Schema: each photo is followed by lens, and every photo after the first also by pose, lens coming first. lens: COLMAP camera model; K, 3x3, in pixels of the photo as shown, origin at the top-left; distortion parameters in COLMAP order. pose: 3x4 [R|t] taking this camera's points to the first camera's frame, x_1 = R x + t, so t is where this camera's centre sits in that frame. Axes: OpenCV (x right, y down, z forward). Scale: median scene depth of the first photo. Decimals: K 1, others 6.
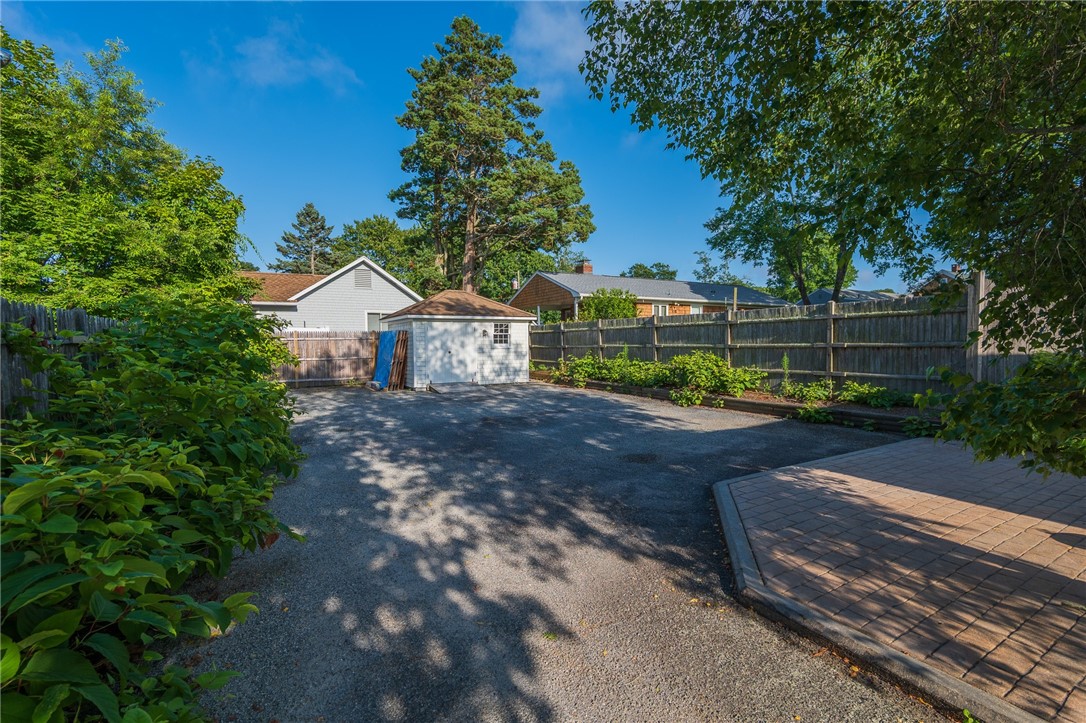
lens RADIAL K [[499.3, 0, 542.9], [0, 499.3, 358.3], [0, 0, 1]] dist [-0.015162, 0.003455]
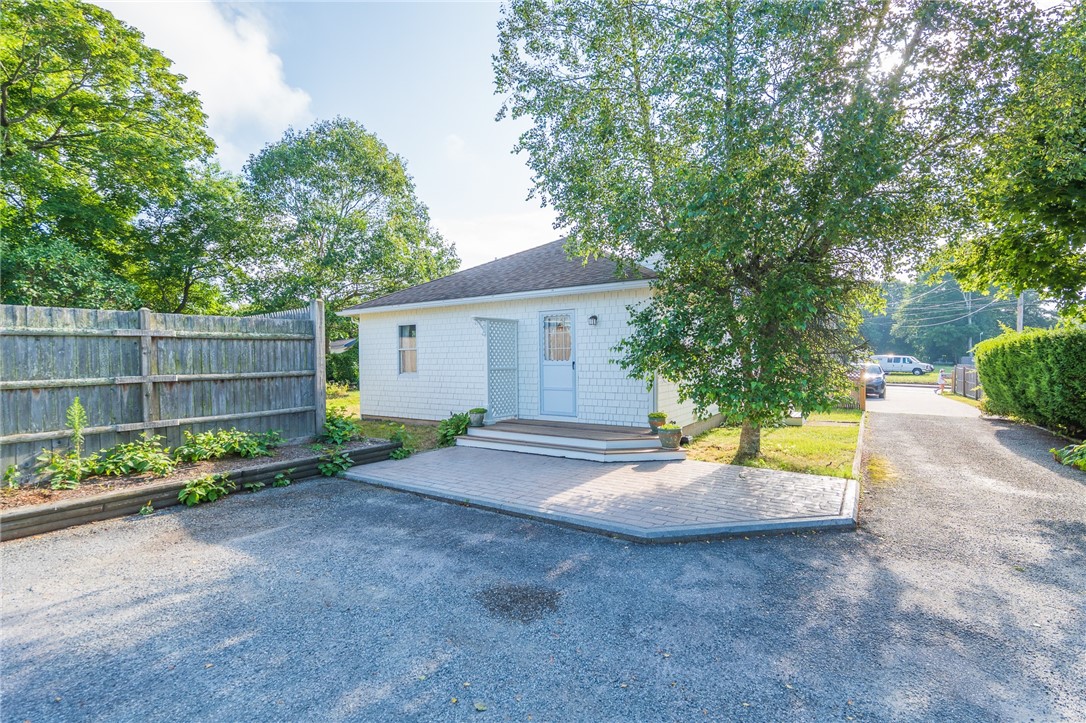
lens RADIAL K [[499.3, 0, 538.4], [0, 499.3, 362.3], [0, 0, 1]] dist [-0.015162, 0.003455]
pose [[-0.429264, 0.009872, 0.903125, -0.215063], [0.046586, 0.998851, 0.011225, -0.036318], [-0.901977, 0.046891, -0.429231, 0.934712]]
